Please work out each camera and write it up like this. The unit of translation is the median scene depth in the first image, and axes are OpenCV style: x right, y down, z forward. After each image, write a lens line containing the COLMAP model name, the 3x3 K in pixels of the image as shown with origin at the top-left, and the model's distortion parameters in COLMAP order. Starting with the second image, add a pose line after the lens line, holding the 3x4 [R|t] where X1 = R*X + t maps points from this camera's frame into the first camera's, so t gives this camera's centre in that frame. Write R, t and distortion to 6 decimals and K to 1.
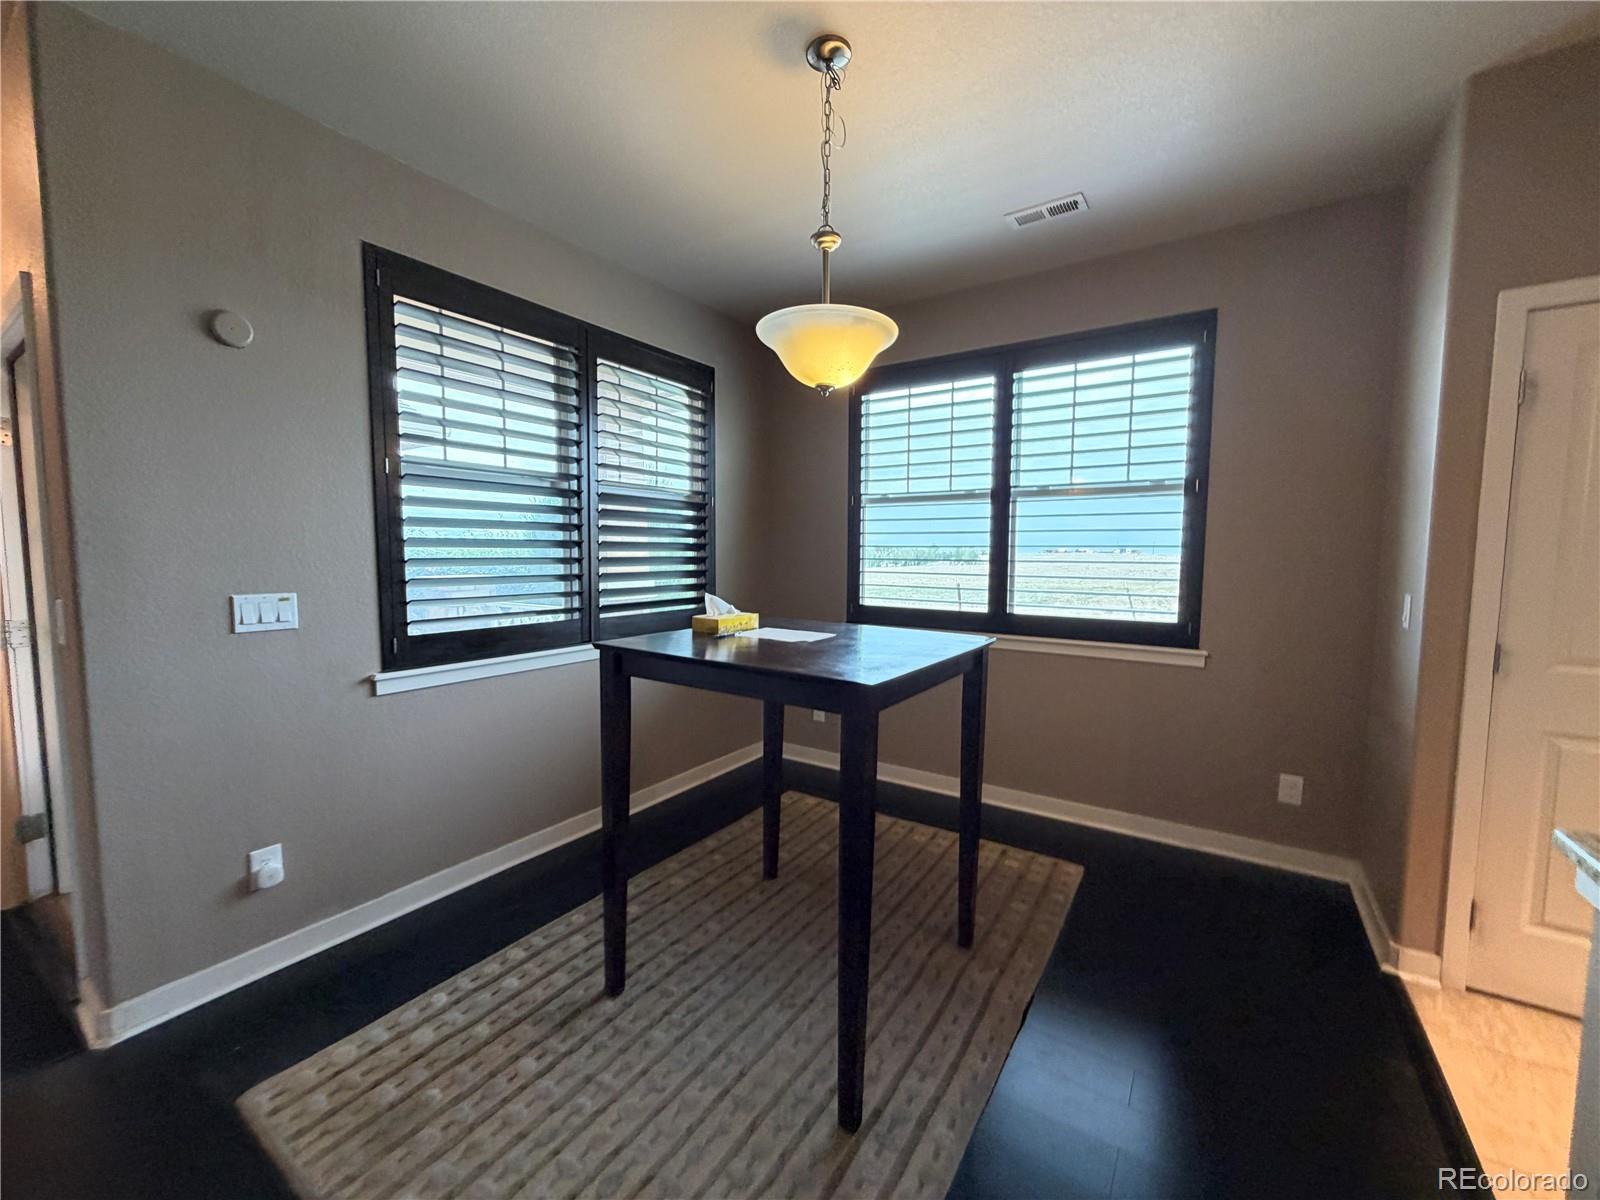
lens RADIAL K [[637.1, 0, 799.8], [0, 637.1, 595.9], [0, 0, 1]] dist [-0.001846, -0.000294]
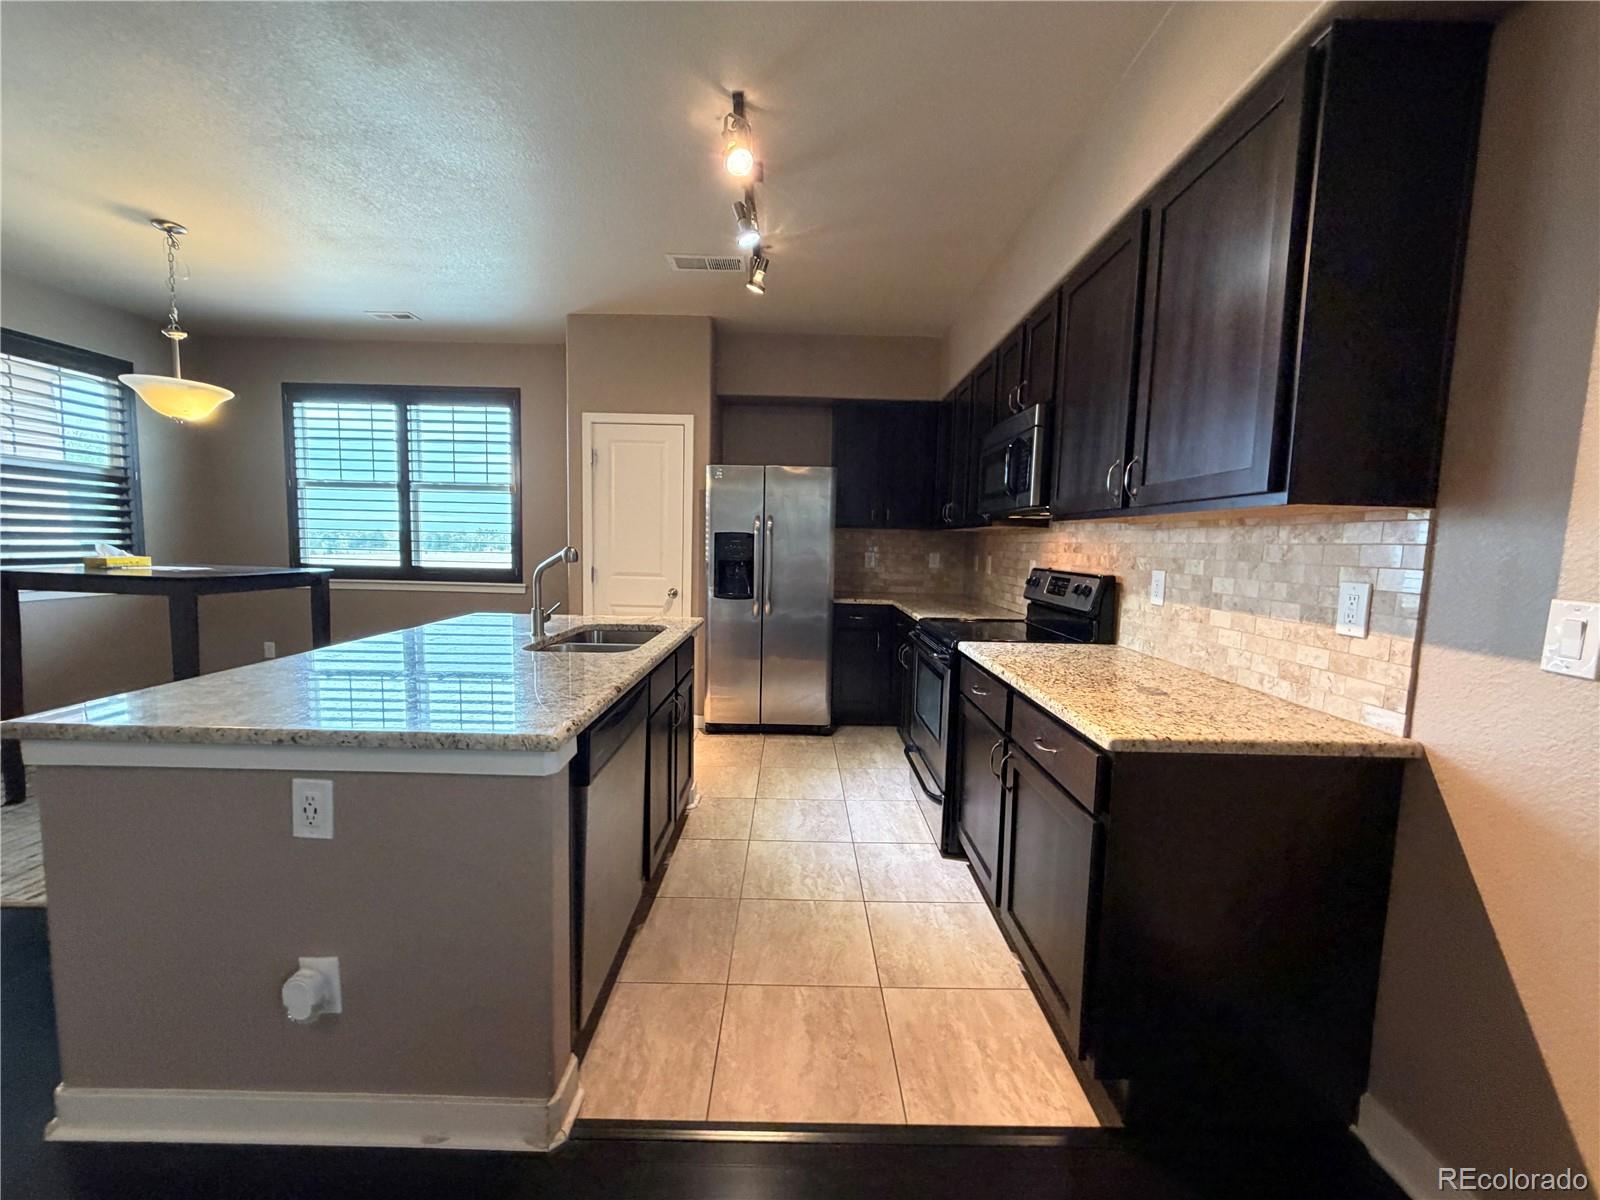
lens RADIAL K [[637.1, 0, 799.8], [0, 637.1, 595.9], [0, 0, 1]] dist [-0.001846, -0.000294]
pose [[0.837342, -0.028598, 0.545930, 0.270660], [0.019015, 0.999550, 0.023195, 0.079353], [-0.546348, -0.009041, 0.837510, -0.744106]]
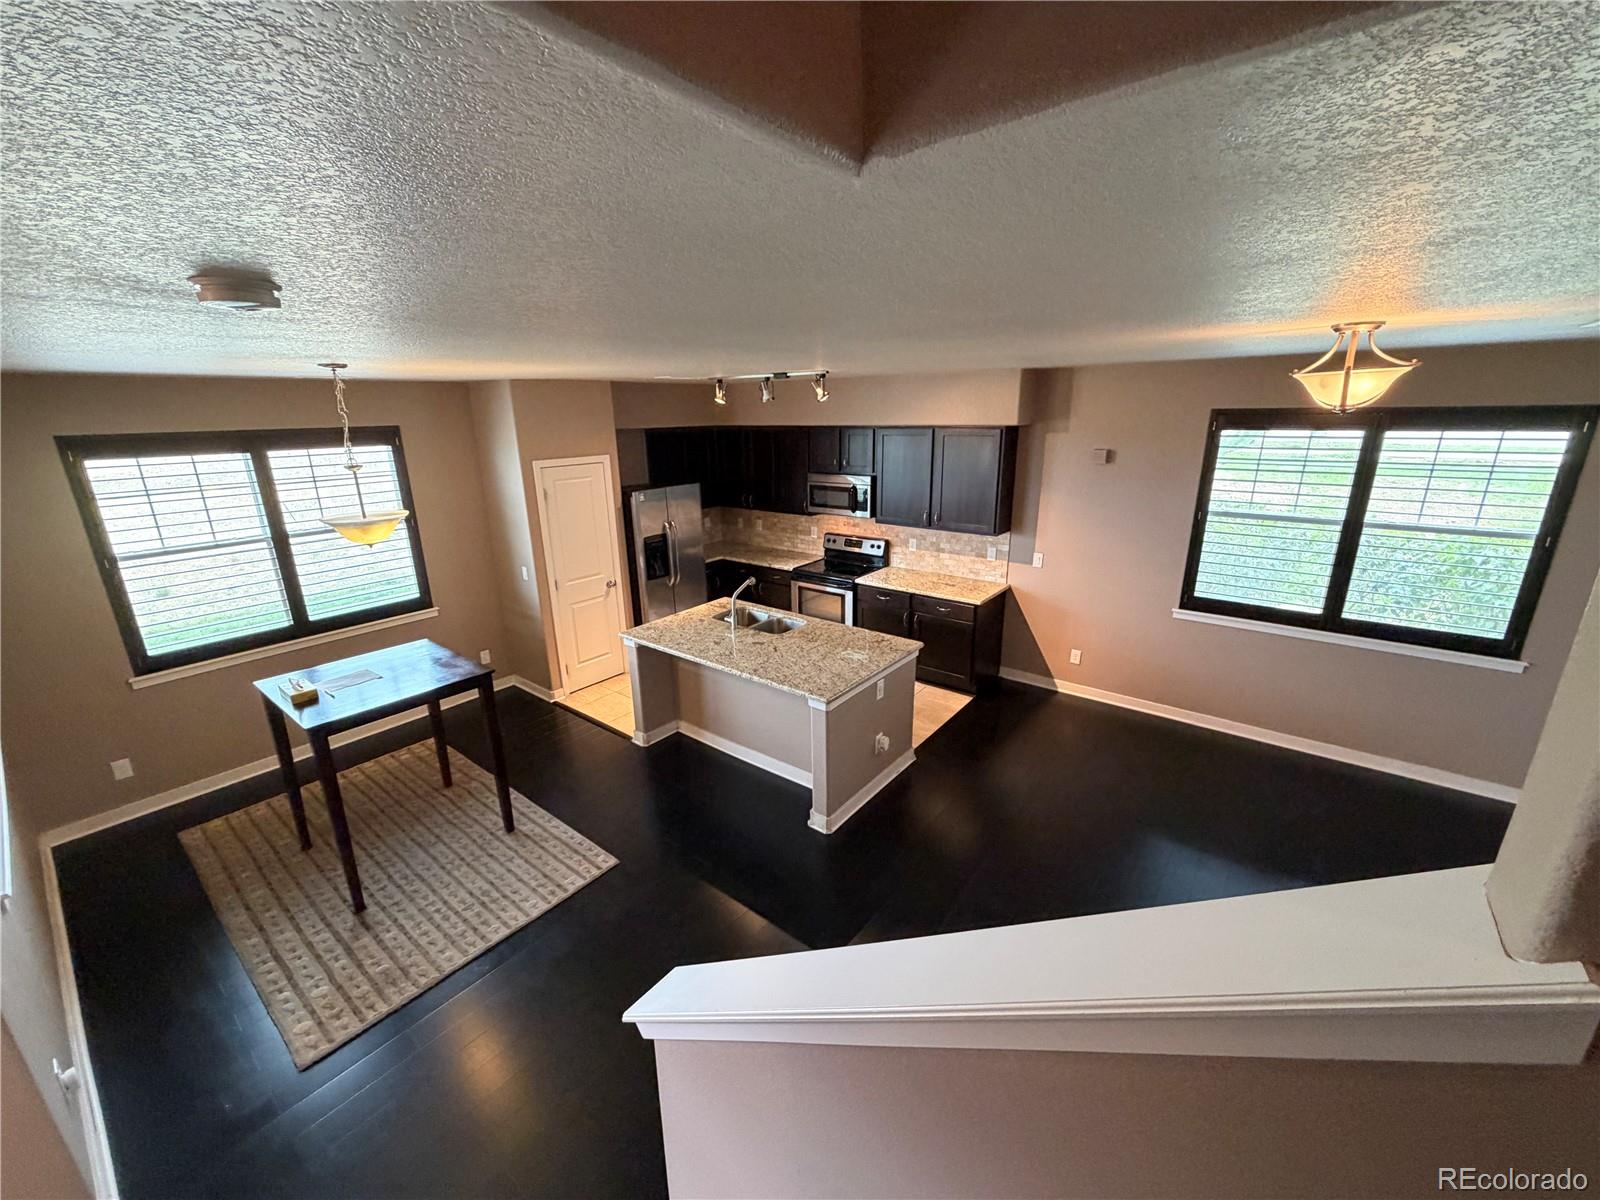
lens RADIAL K [[637.1, 0, 799.8], [0, 637.1, 595.9], [0, 0, 1]] dist [-0.001846, -0.000294]
pose [[0.088675, -0.286352, 0.954012, -0.917064], [0.093334, 0.955960, 0.278261, -0.320768], [-0.991678, 0.064367, 0.111496, -0.248837]]
